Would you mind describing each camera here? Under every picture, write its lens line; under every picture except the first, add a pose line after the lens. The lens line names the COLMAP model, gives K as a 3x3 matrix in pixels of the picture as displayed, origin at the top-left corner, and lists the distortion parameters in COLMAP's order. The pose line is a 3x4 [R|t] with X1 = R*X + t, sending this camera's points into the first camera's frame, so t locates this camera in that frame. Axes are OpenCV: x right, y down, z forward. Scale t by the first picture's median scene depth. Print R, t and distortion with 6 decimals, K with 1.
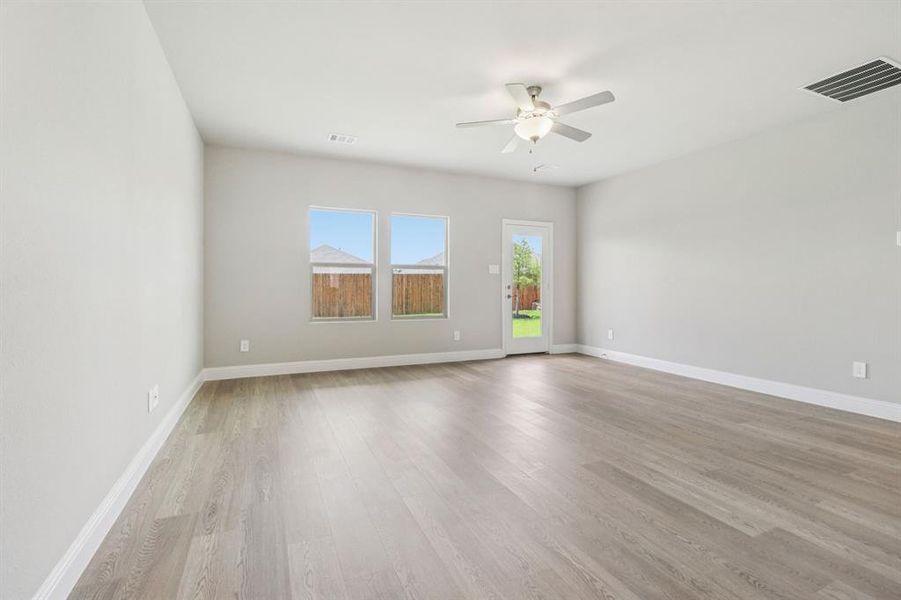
lens RADIAL K [[419.1, 0, 449.1], [0, 419.1, 289.5], [0, 0, 1]] dist [0.010336, -0.015371]
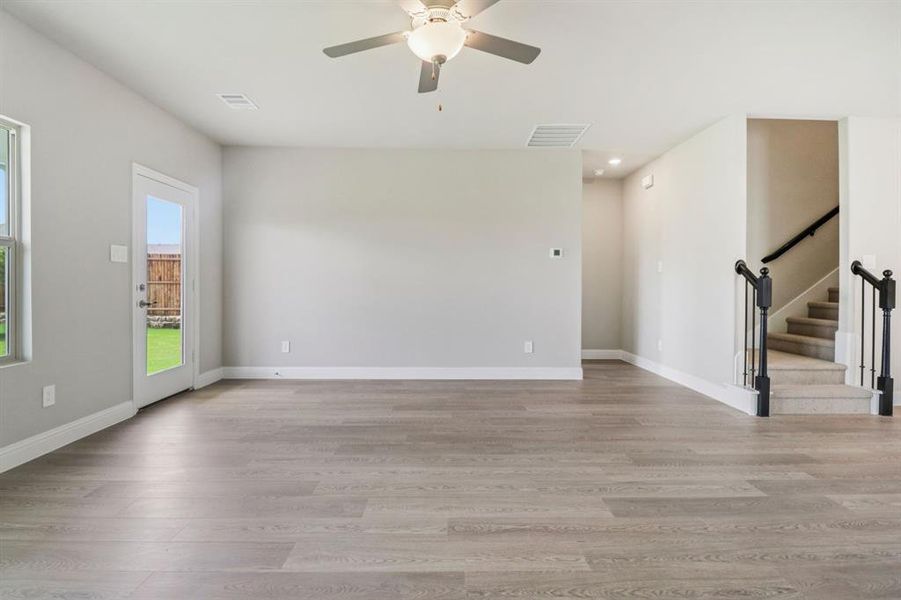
lens RADIAL K [[419.1, 0, 449.1], [0, 419.1, 289.5], [0, 0, 1]] dist [0.010336, -0.015371]
pose [[0.386298, -0.011099, 0.922307, -0.369092], [0.004550, 0.999938, 0.010128, -0.011103], [-0.922363, 0.000284, 0.386324, 0.691305]]
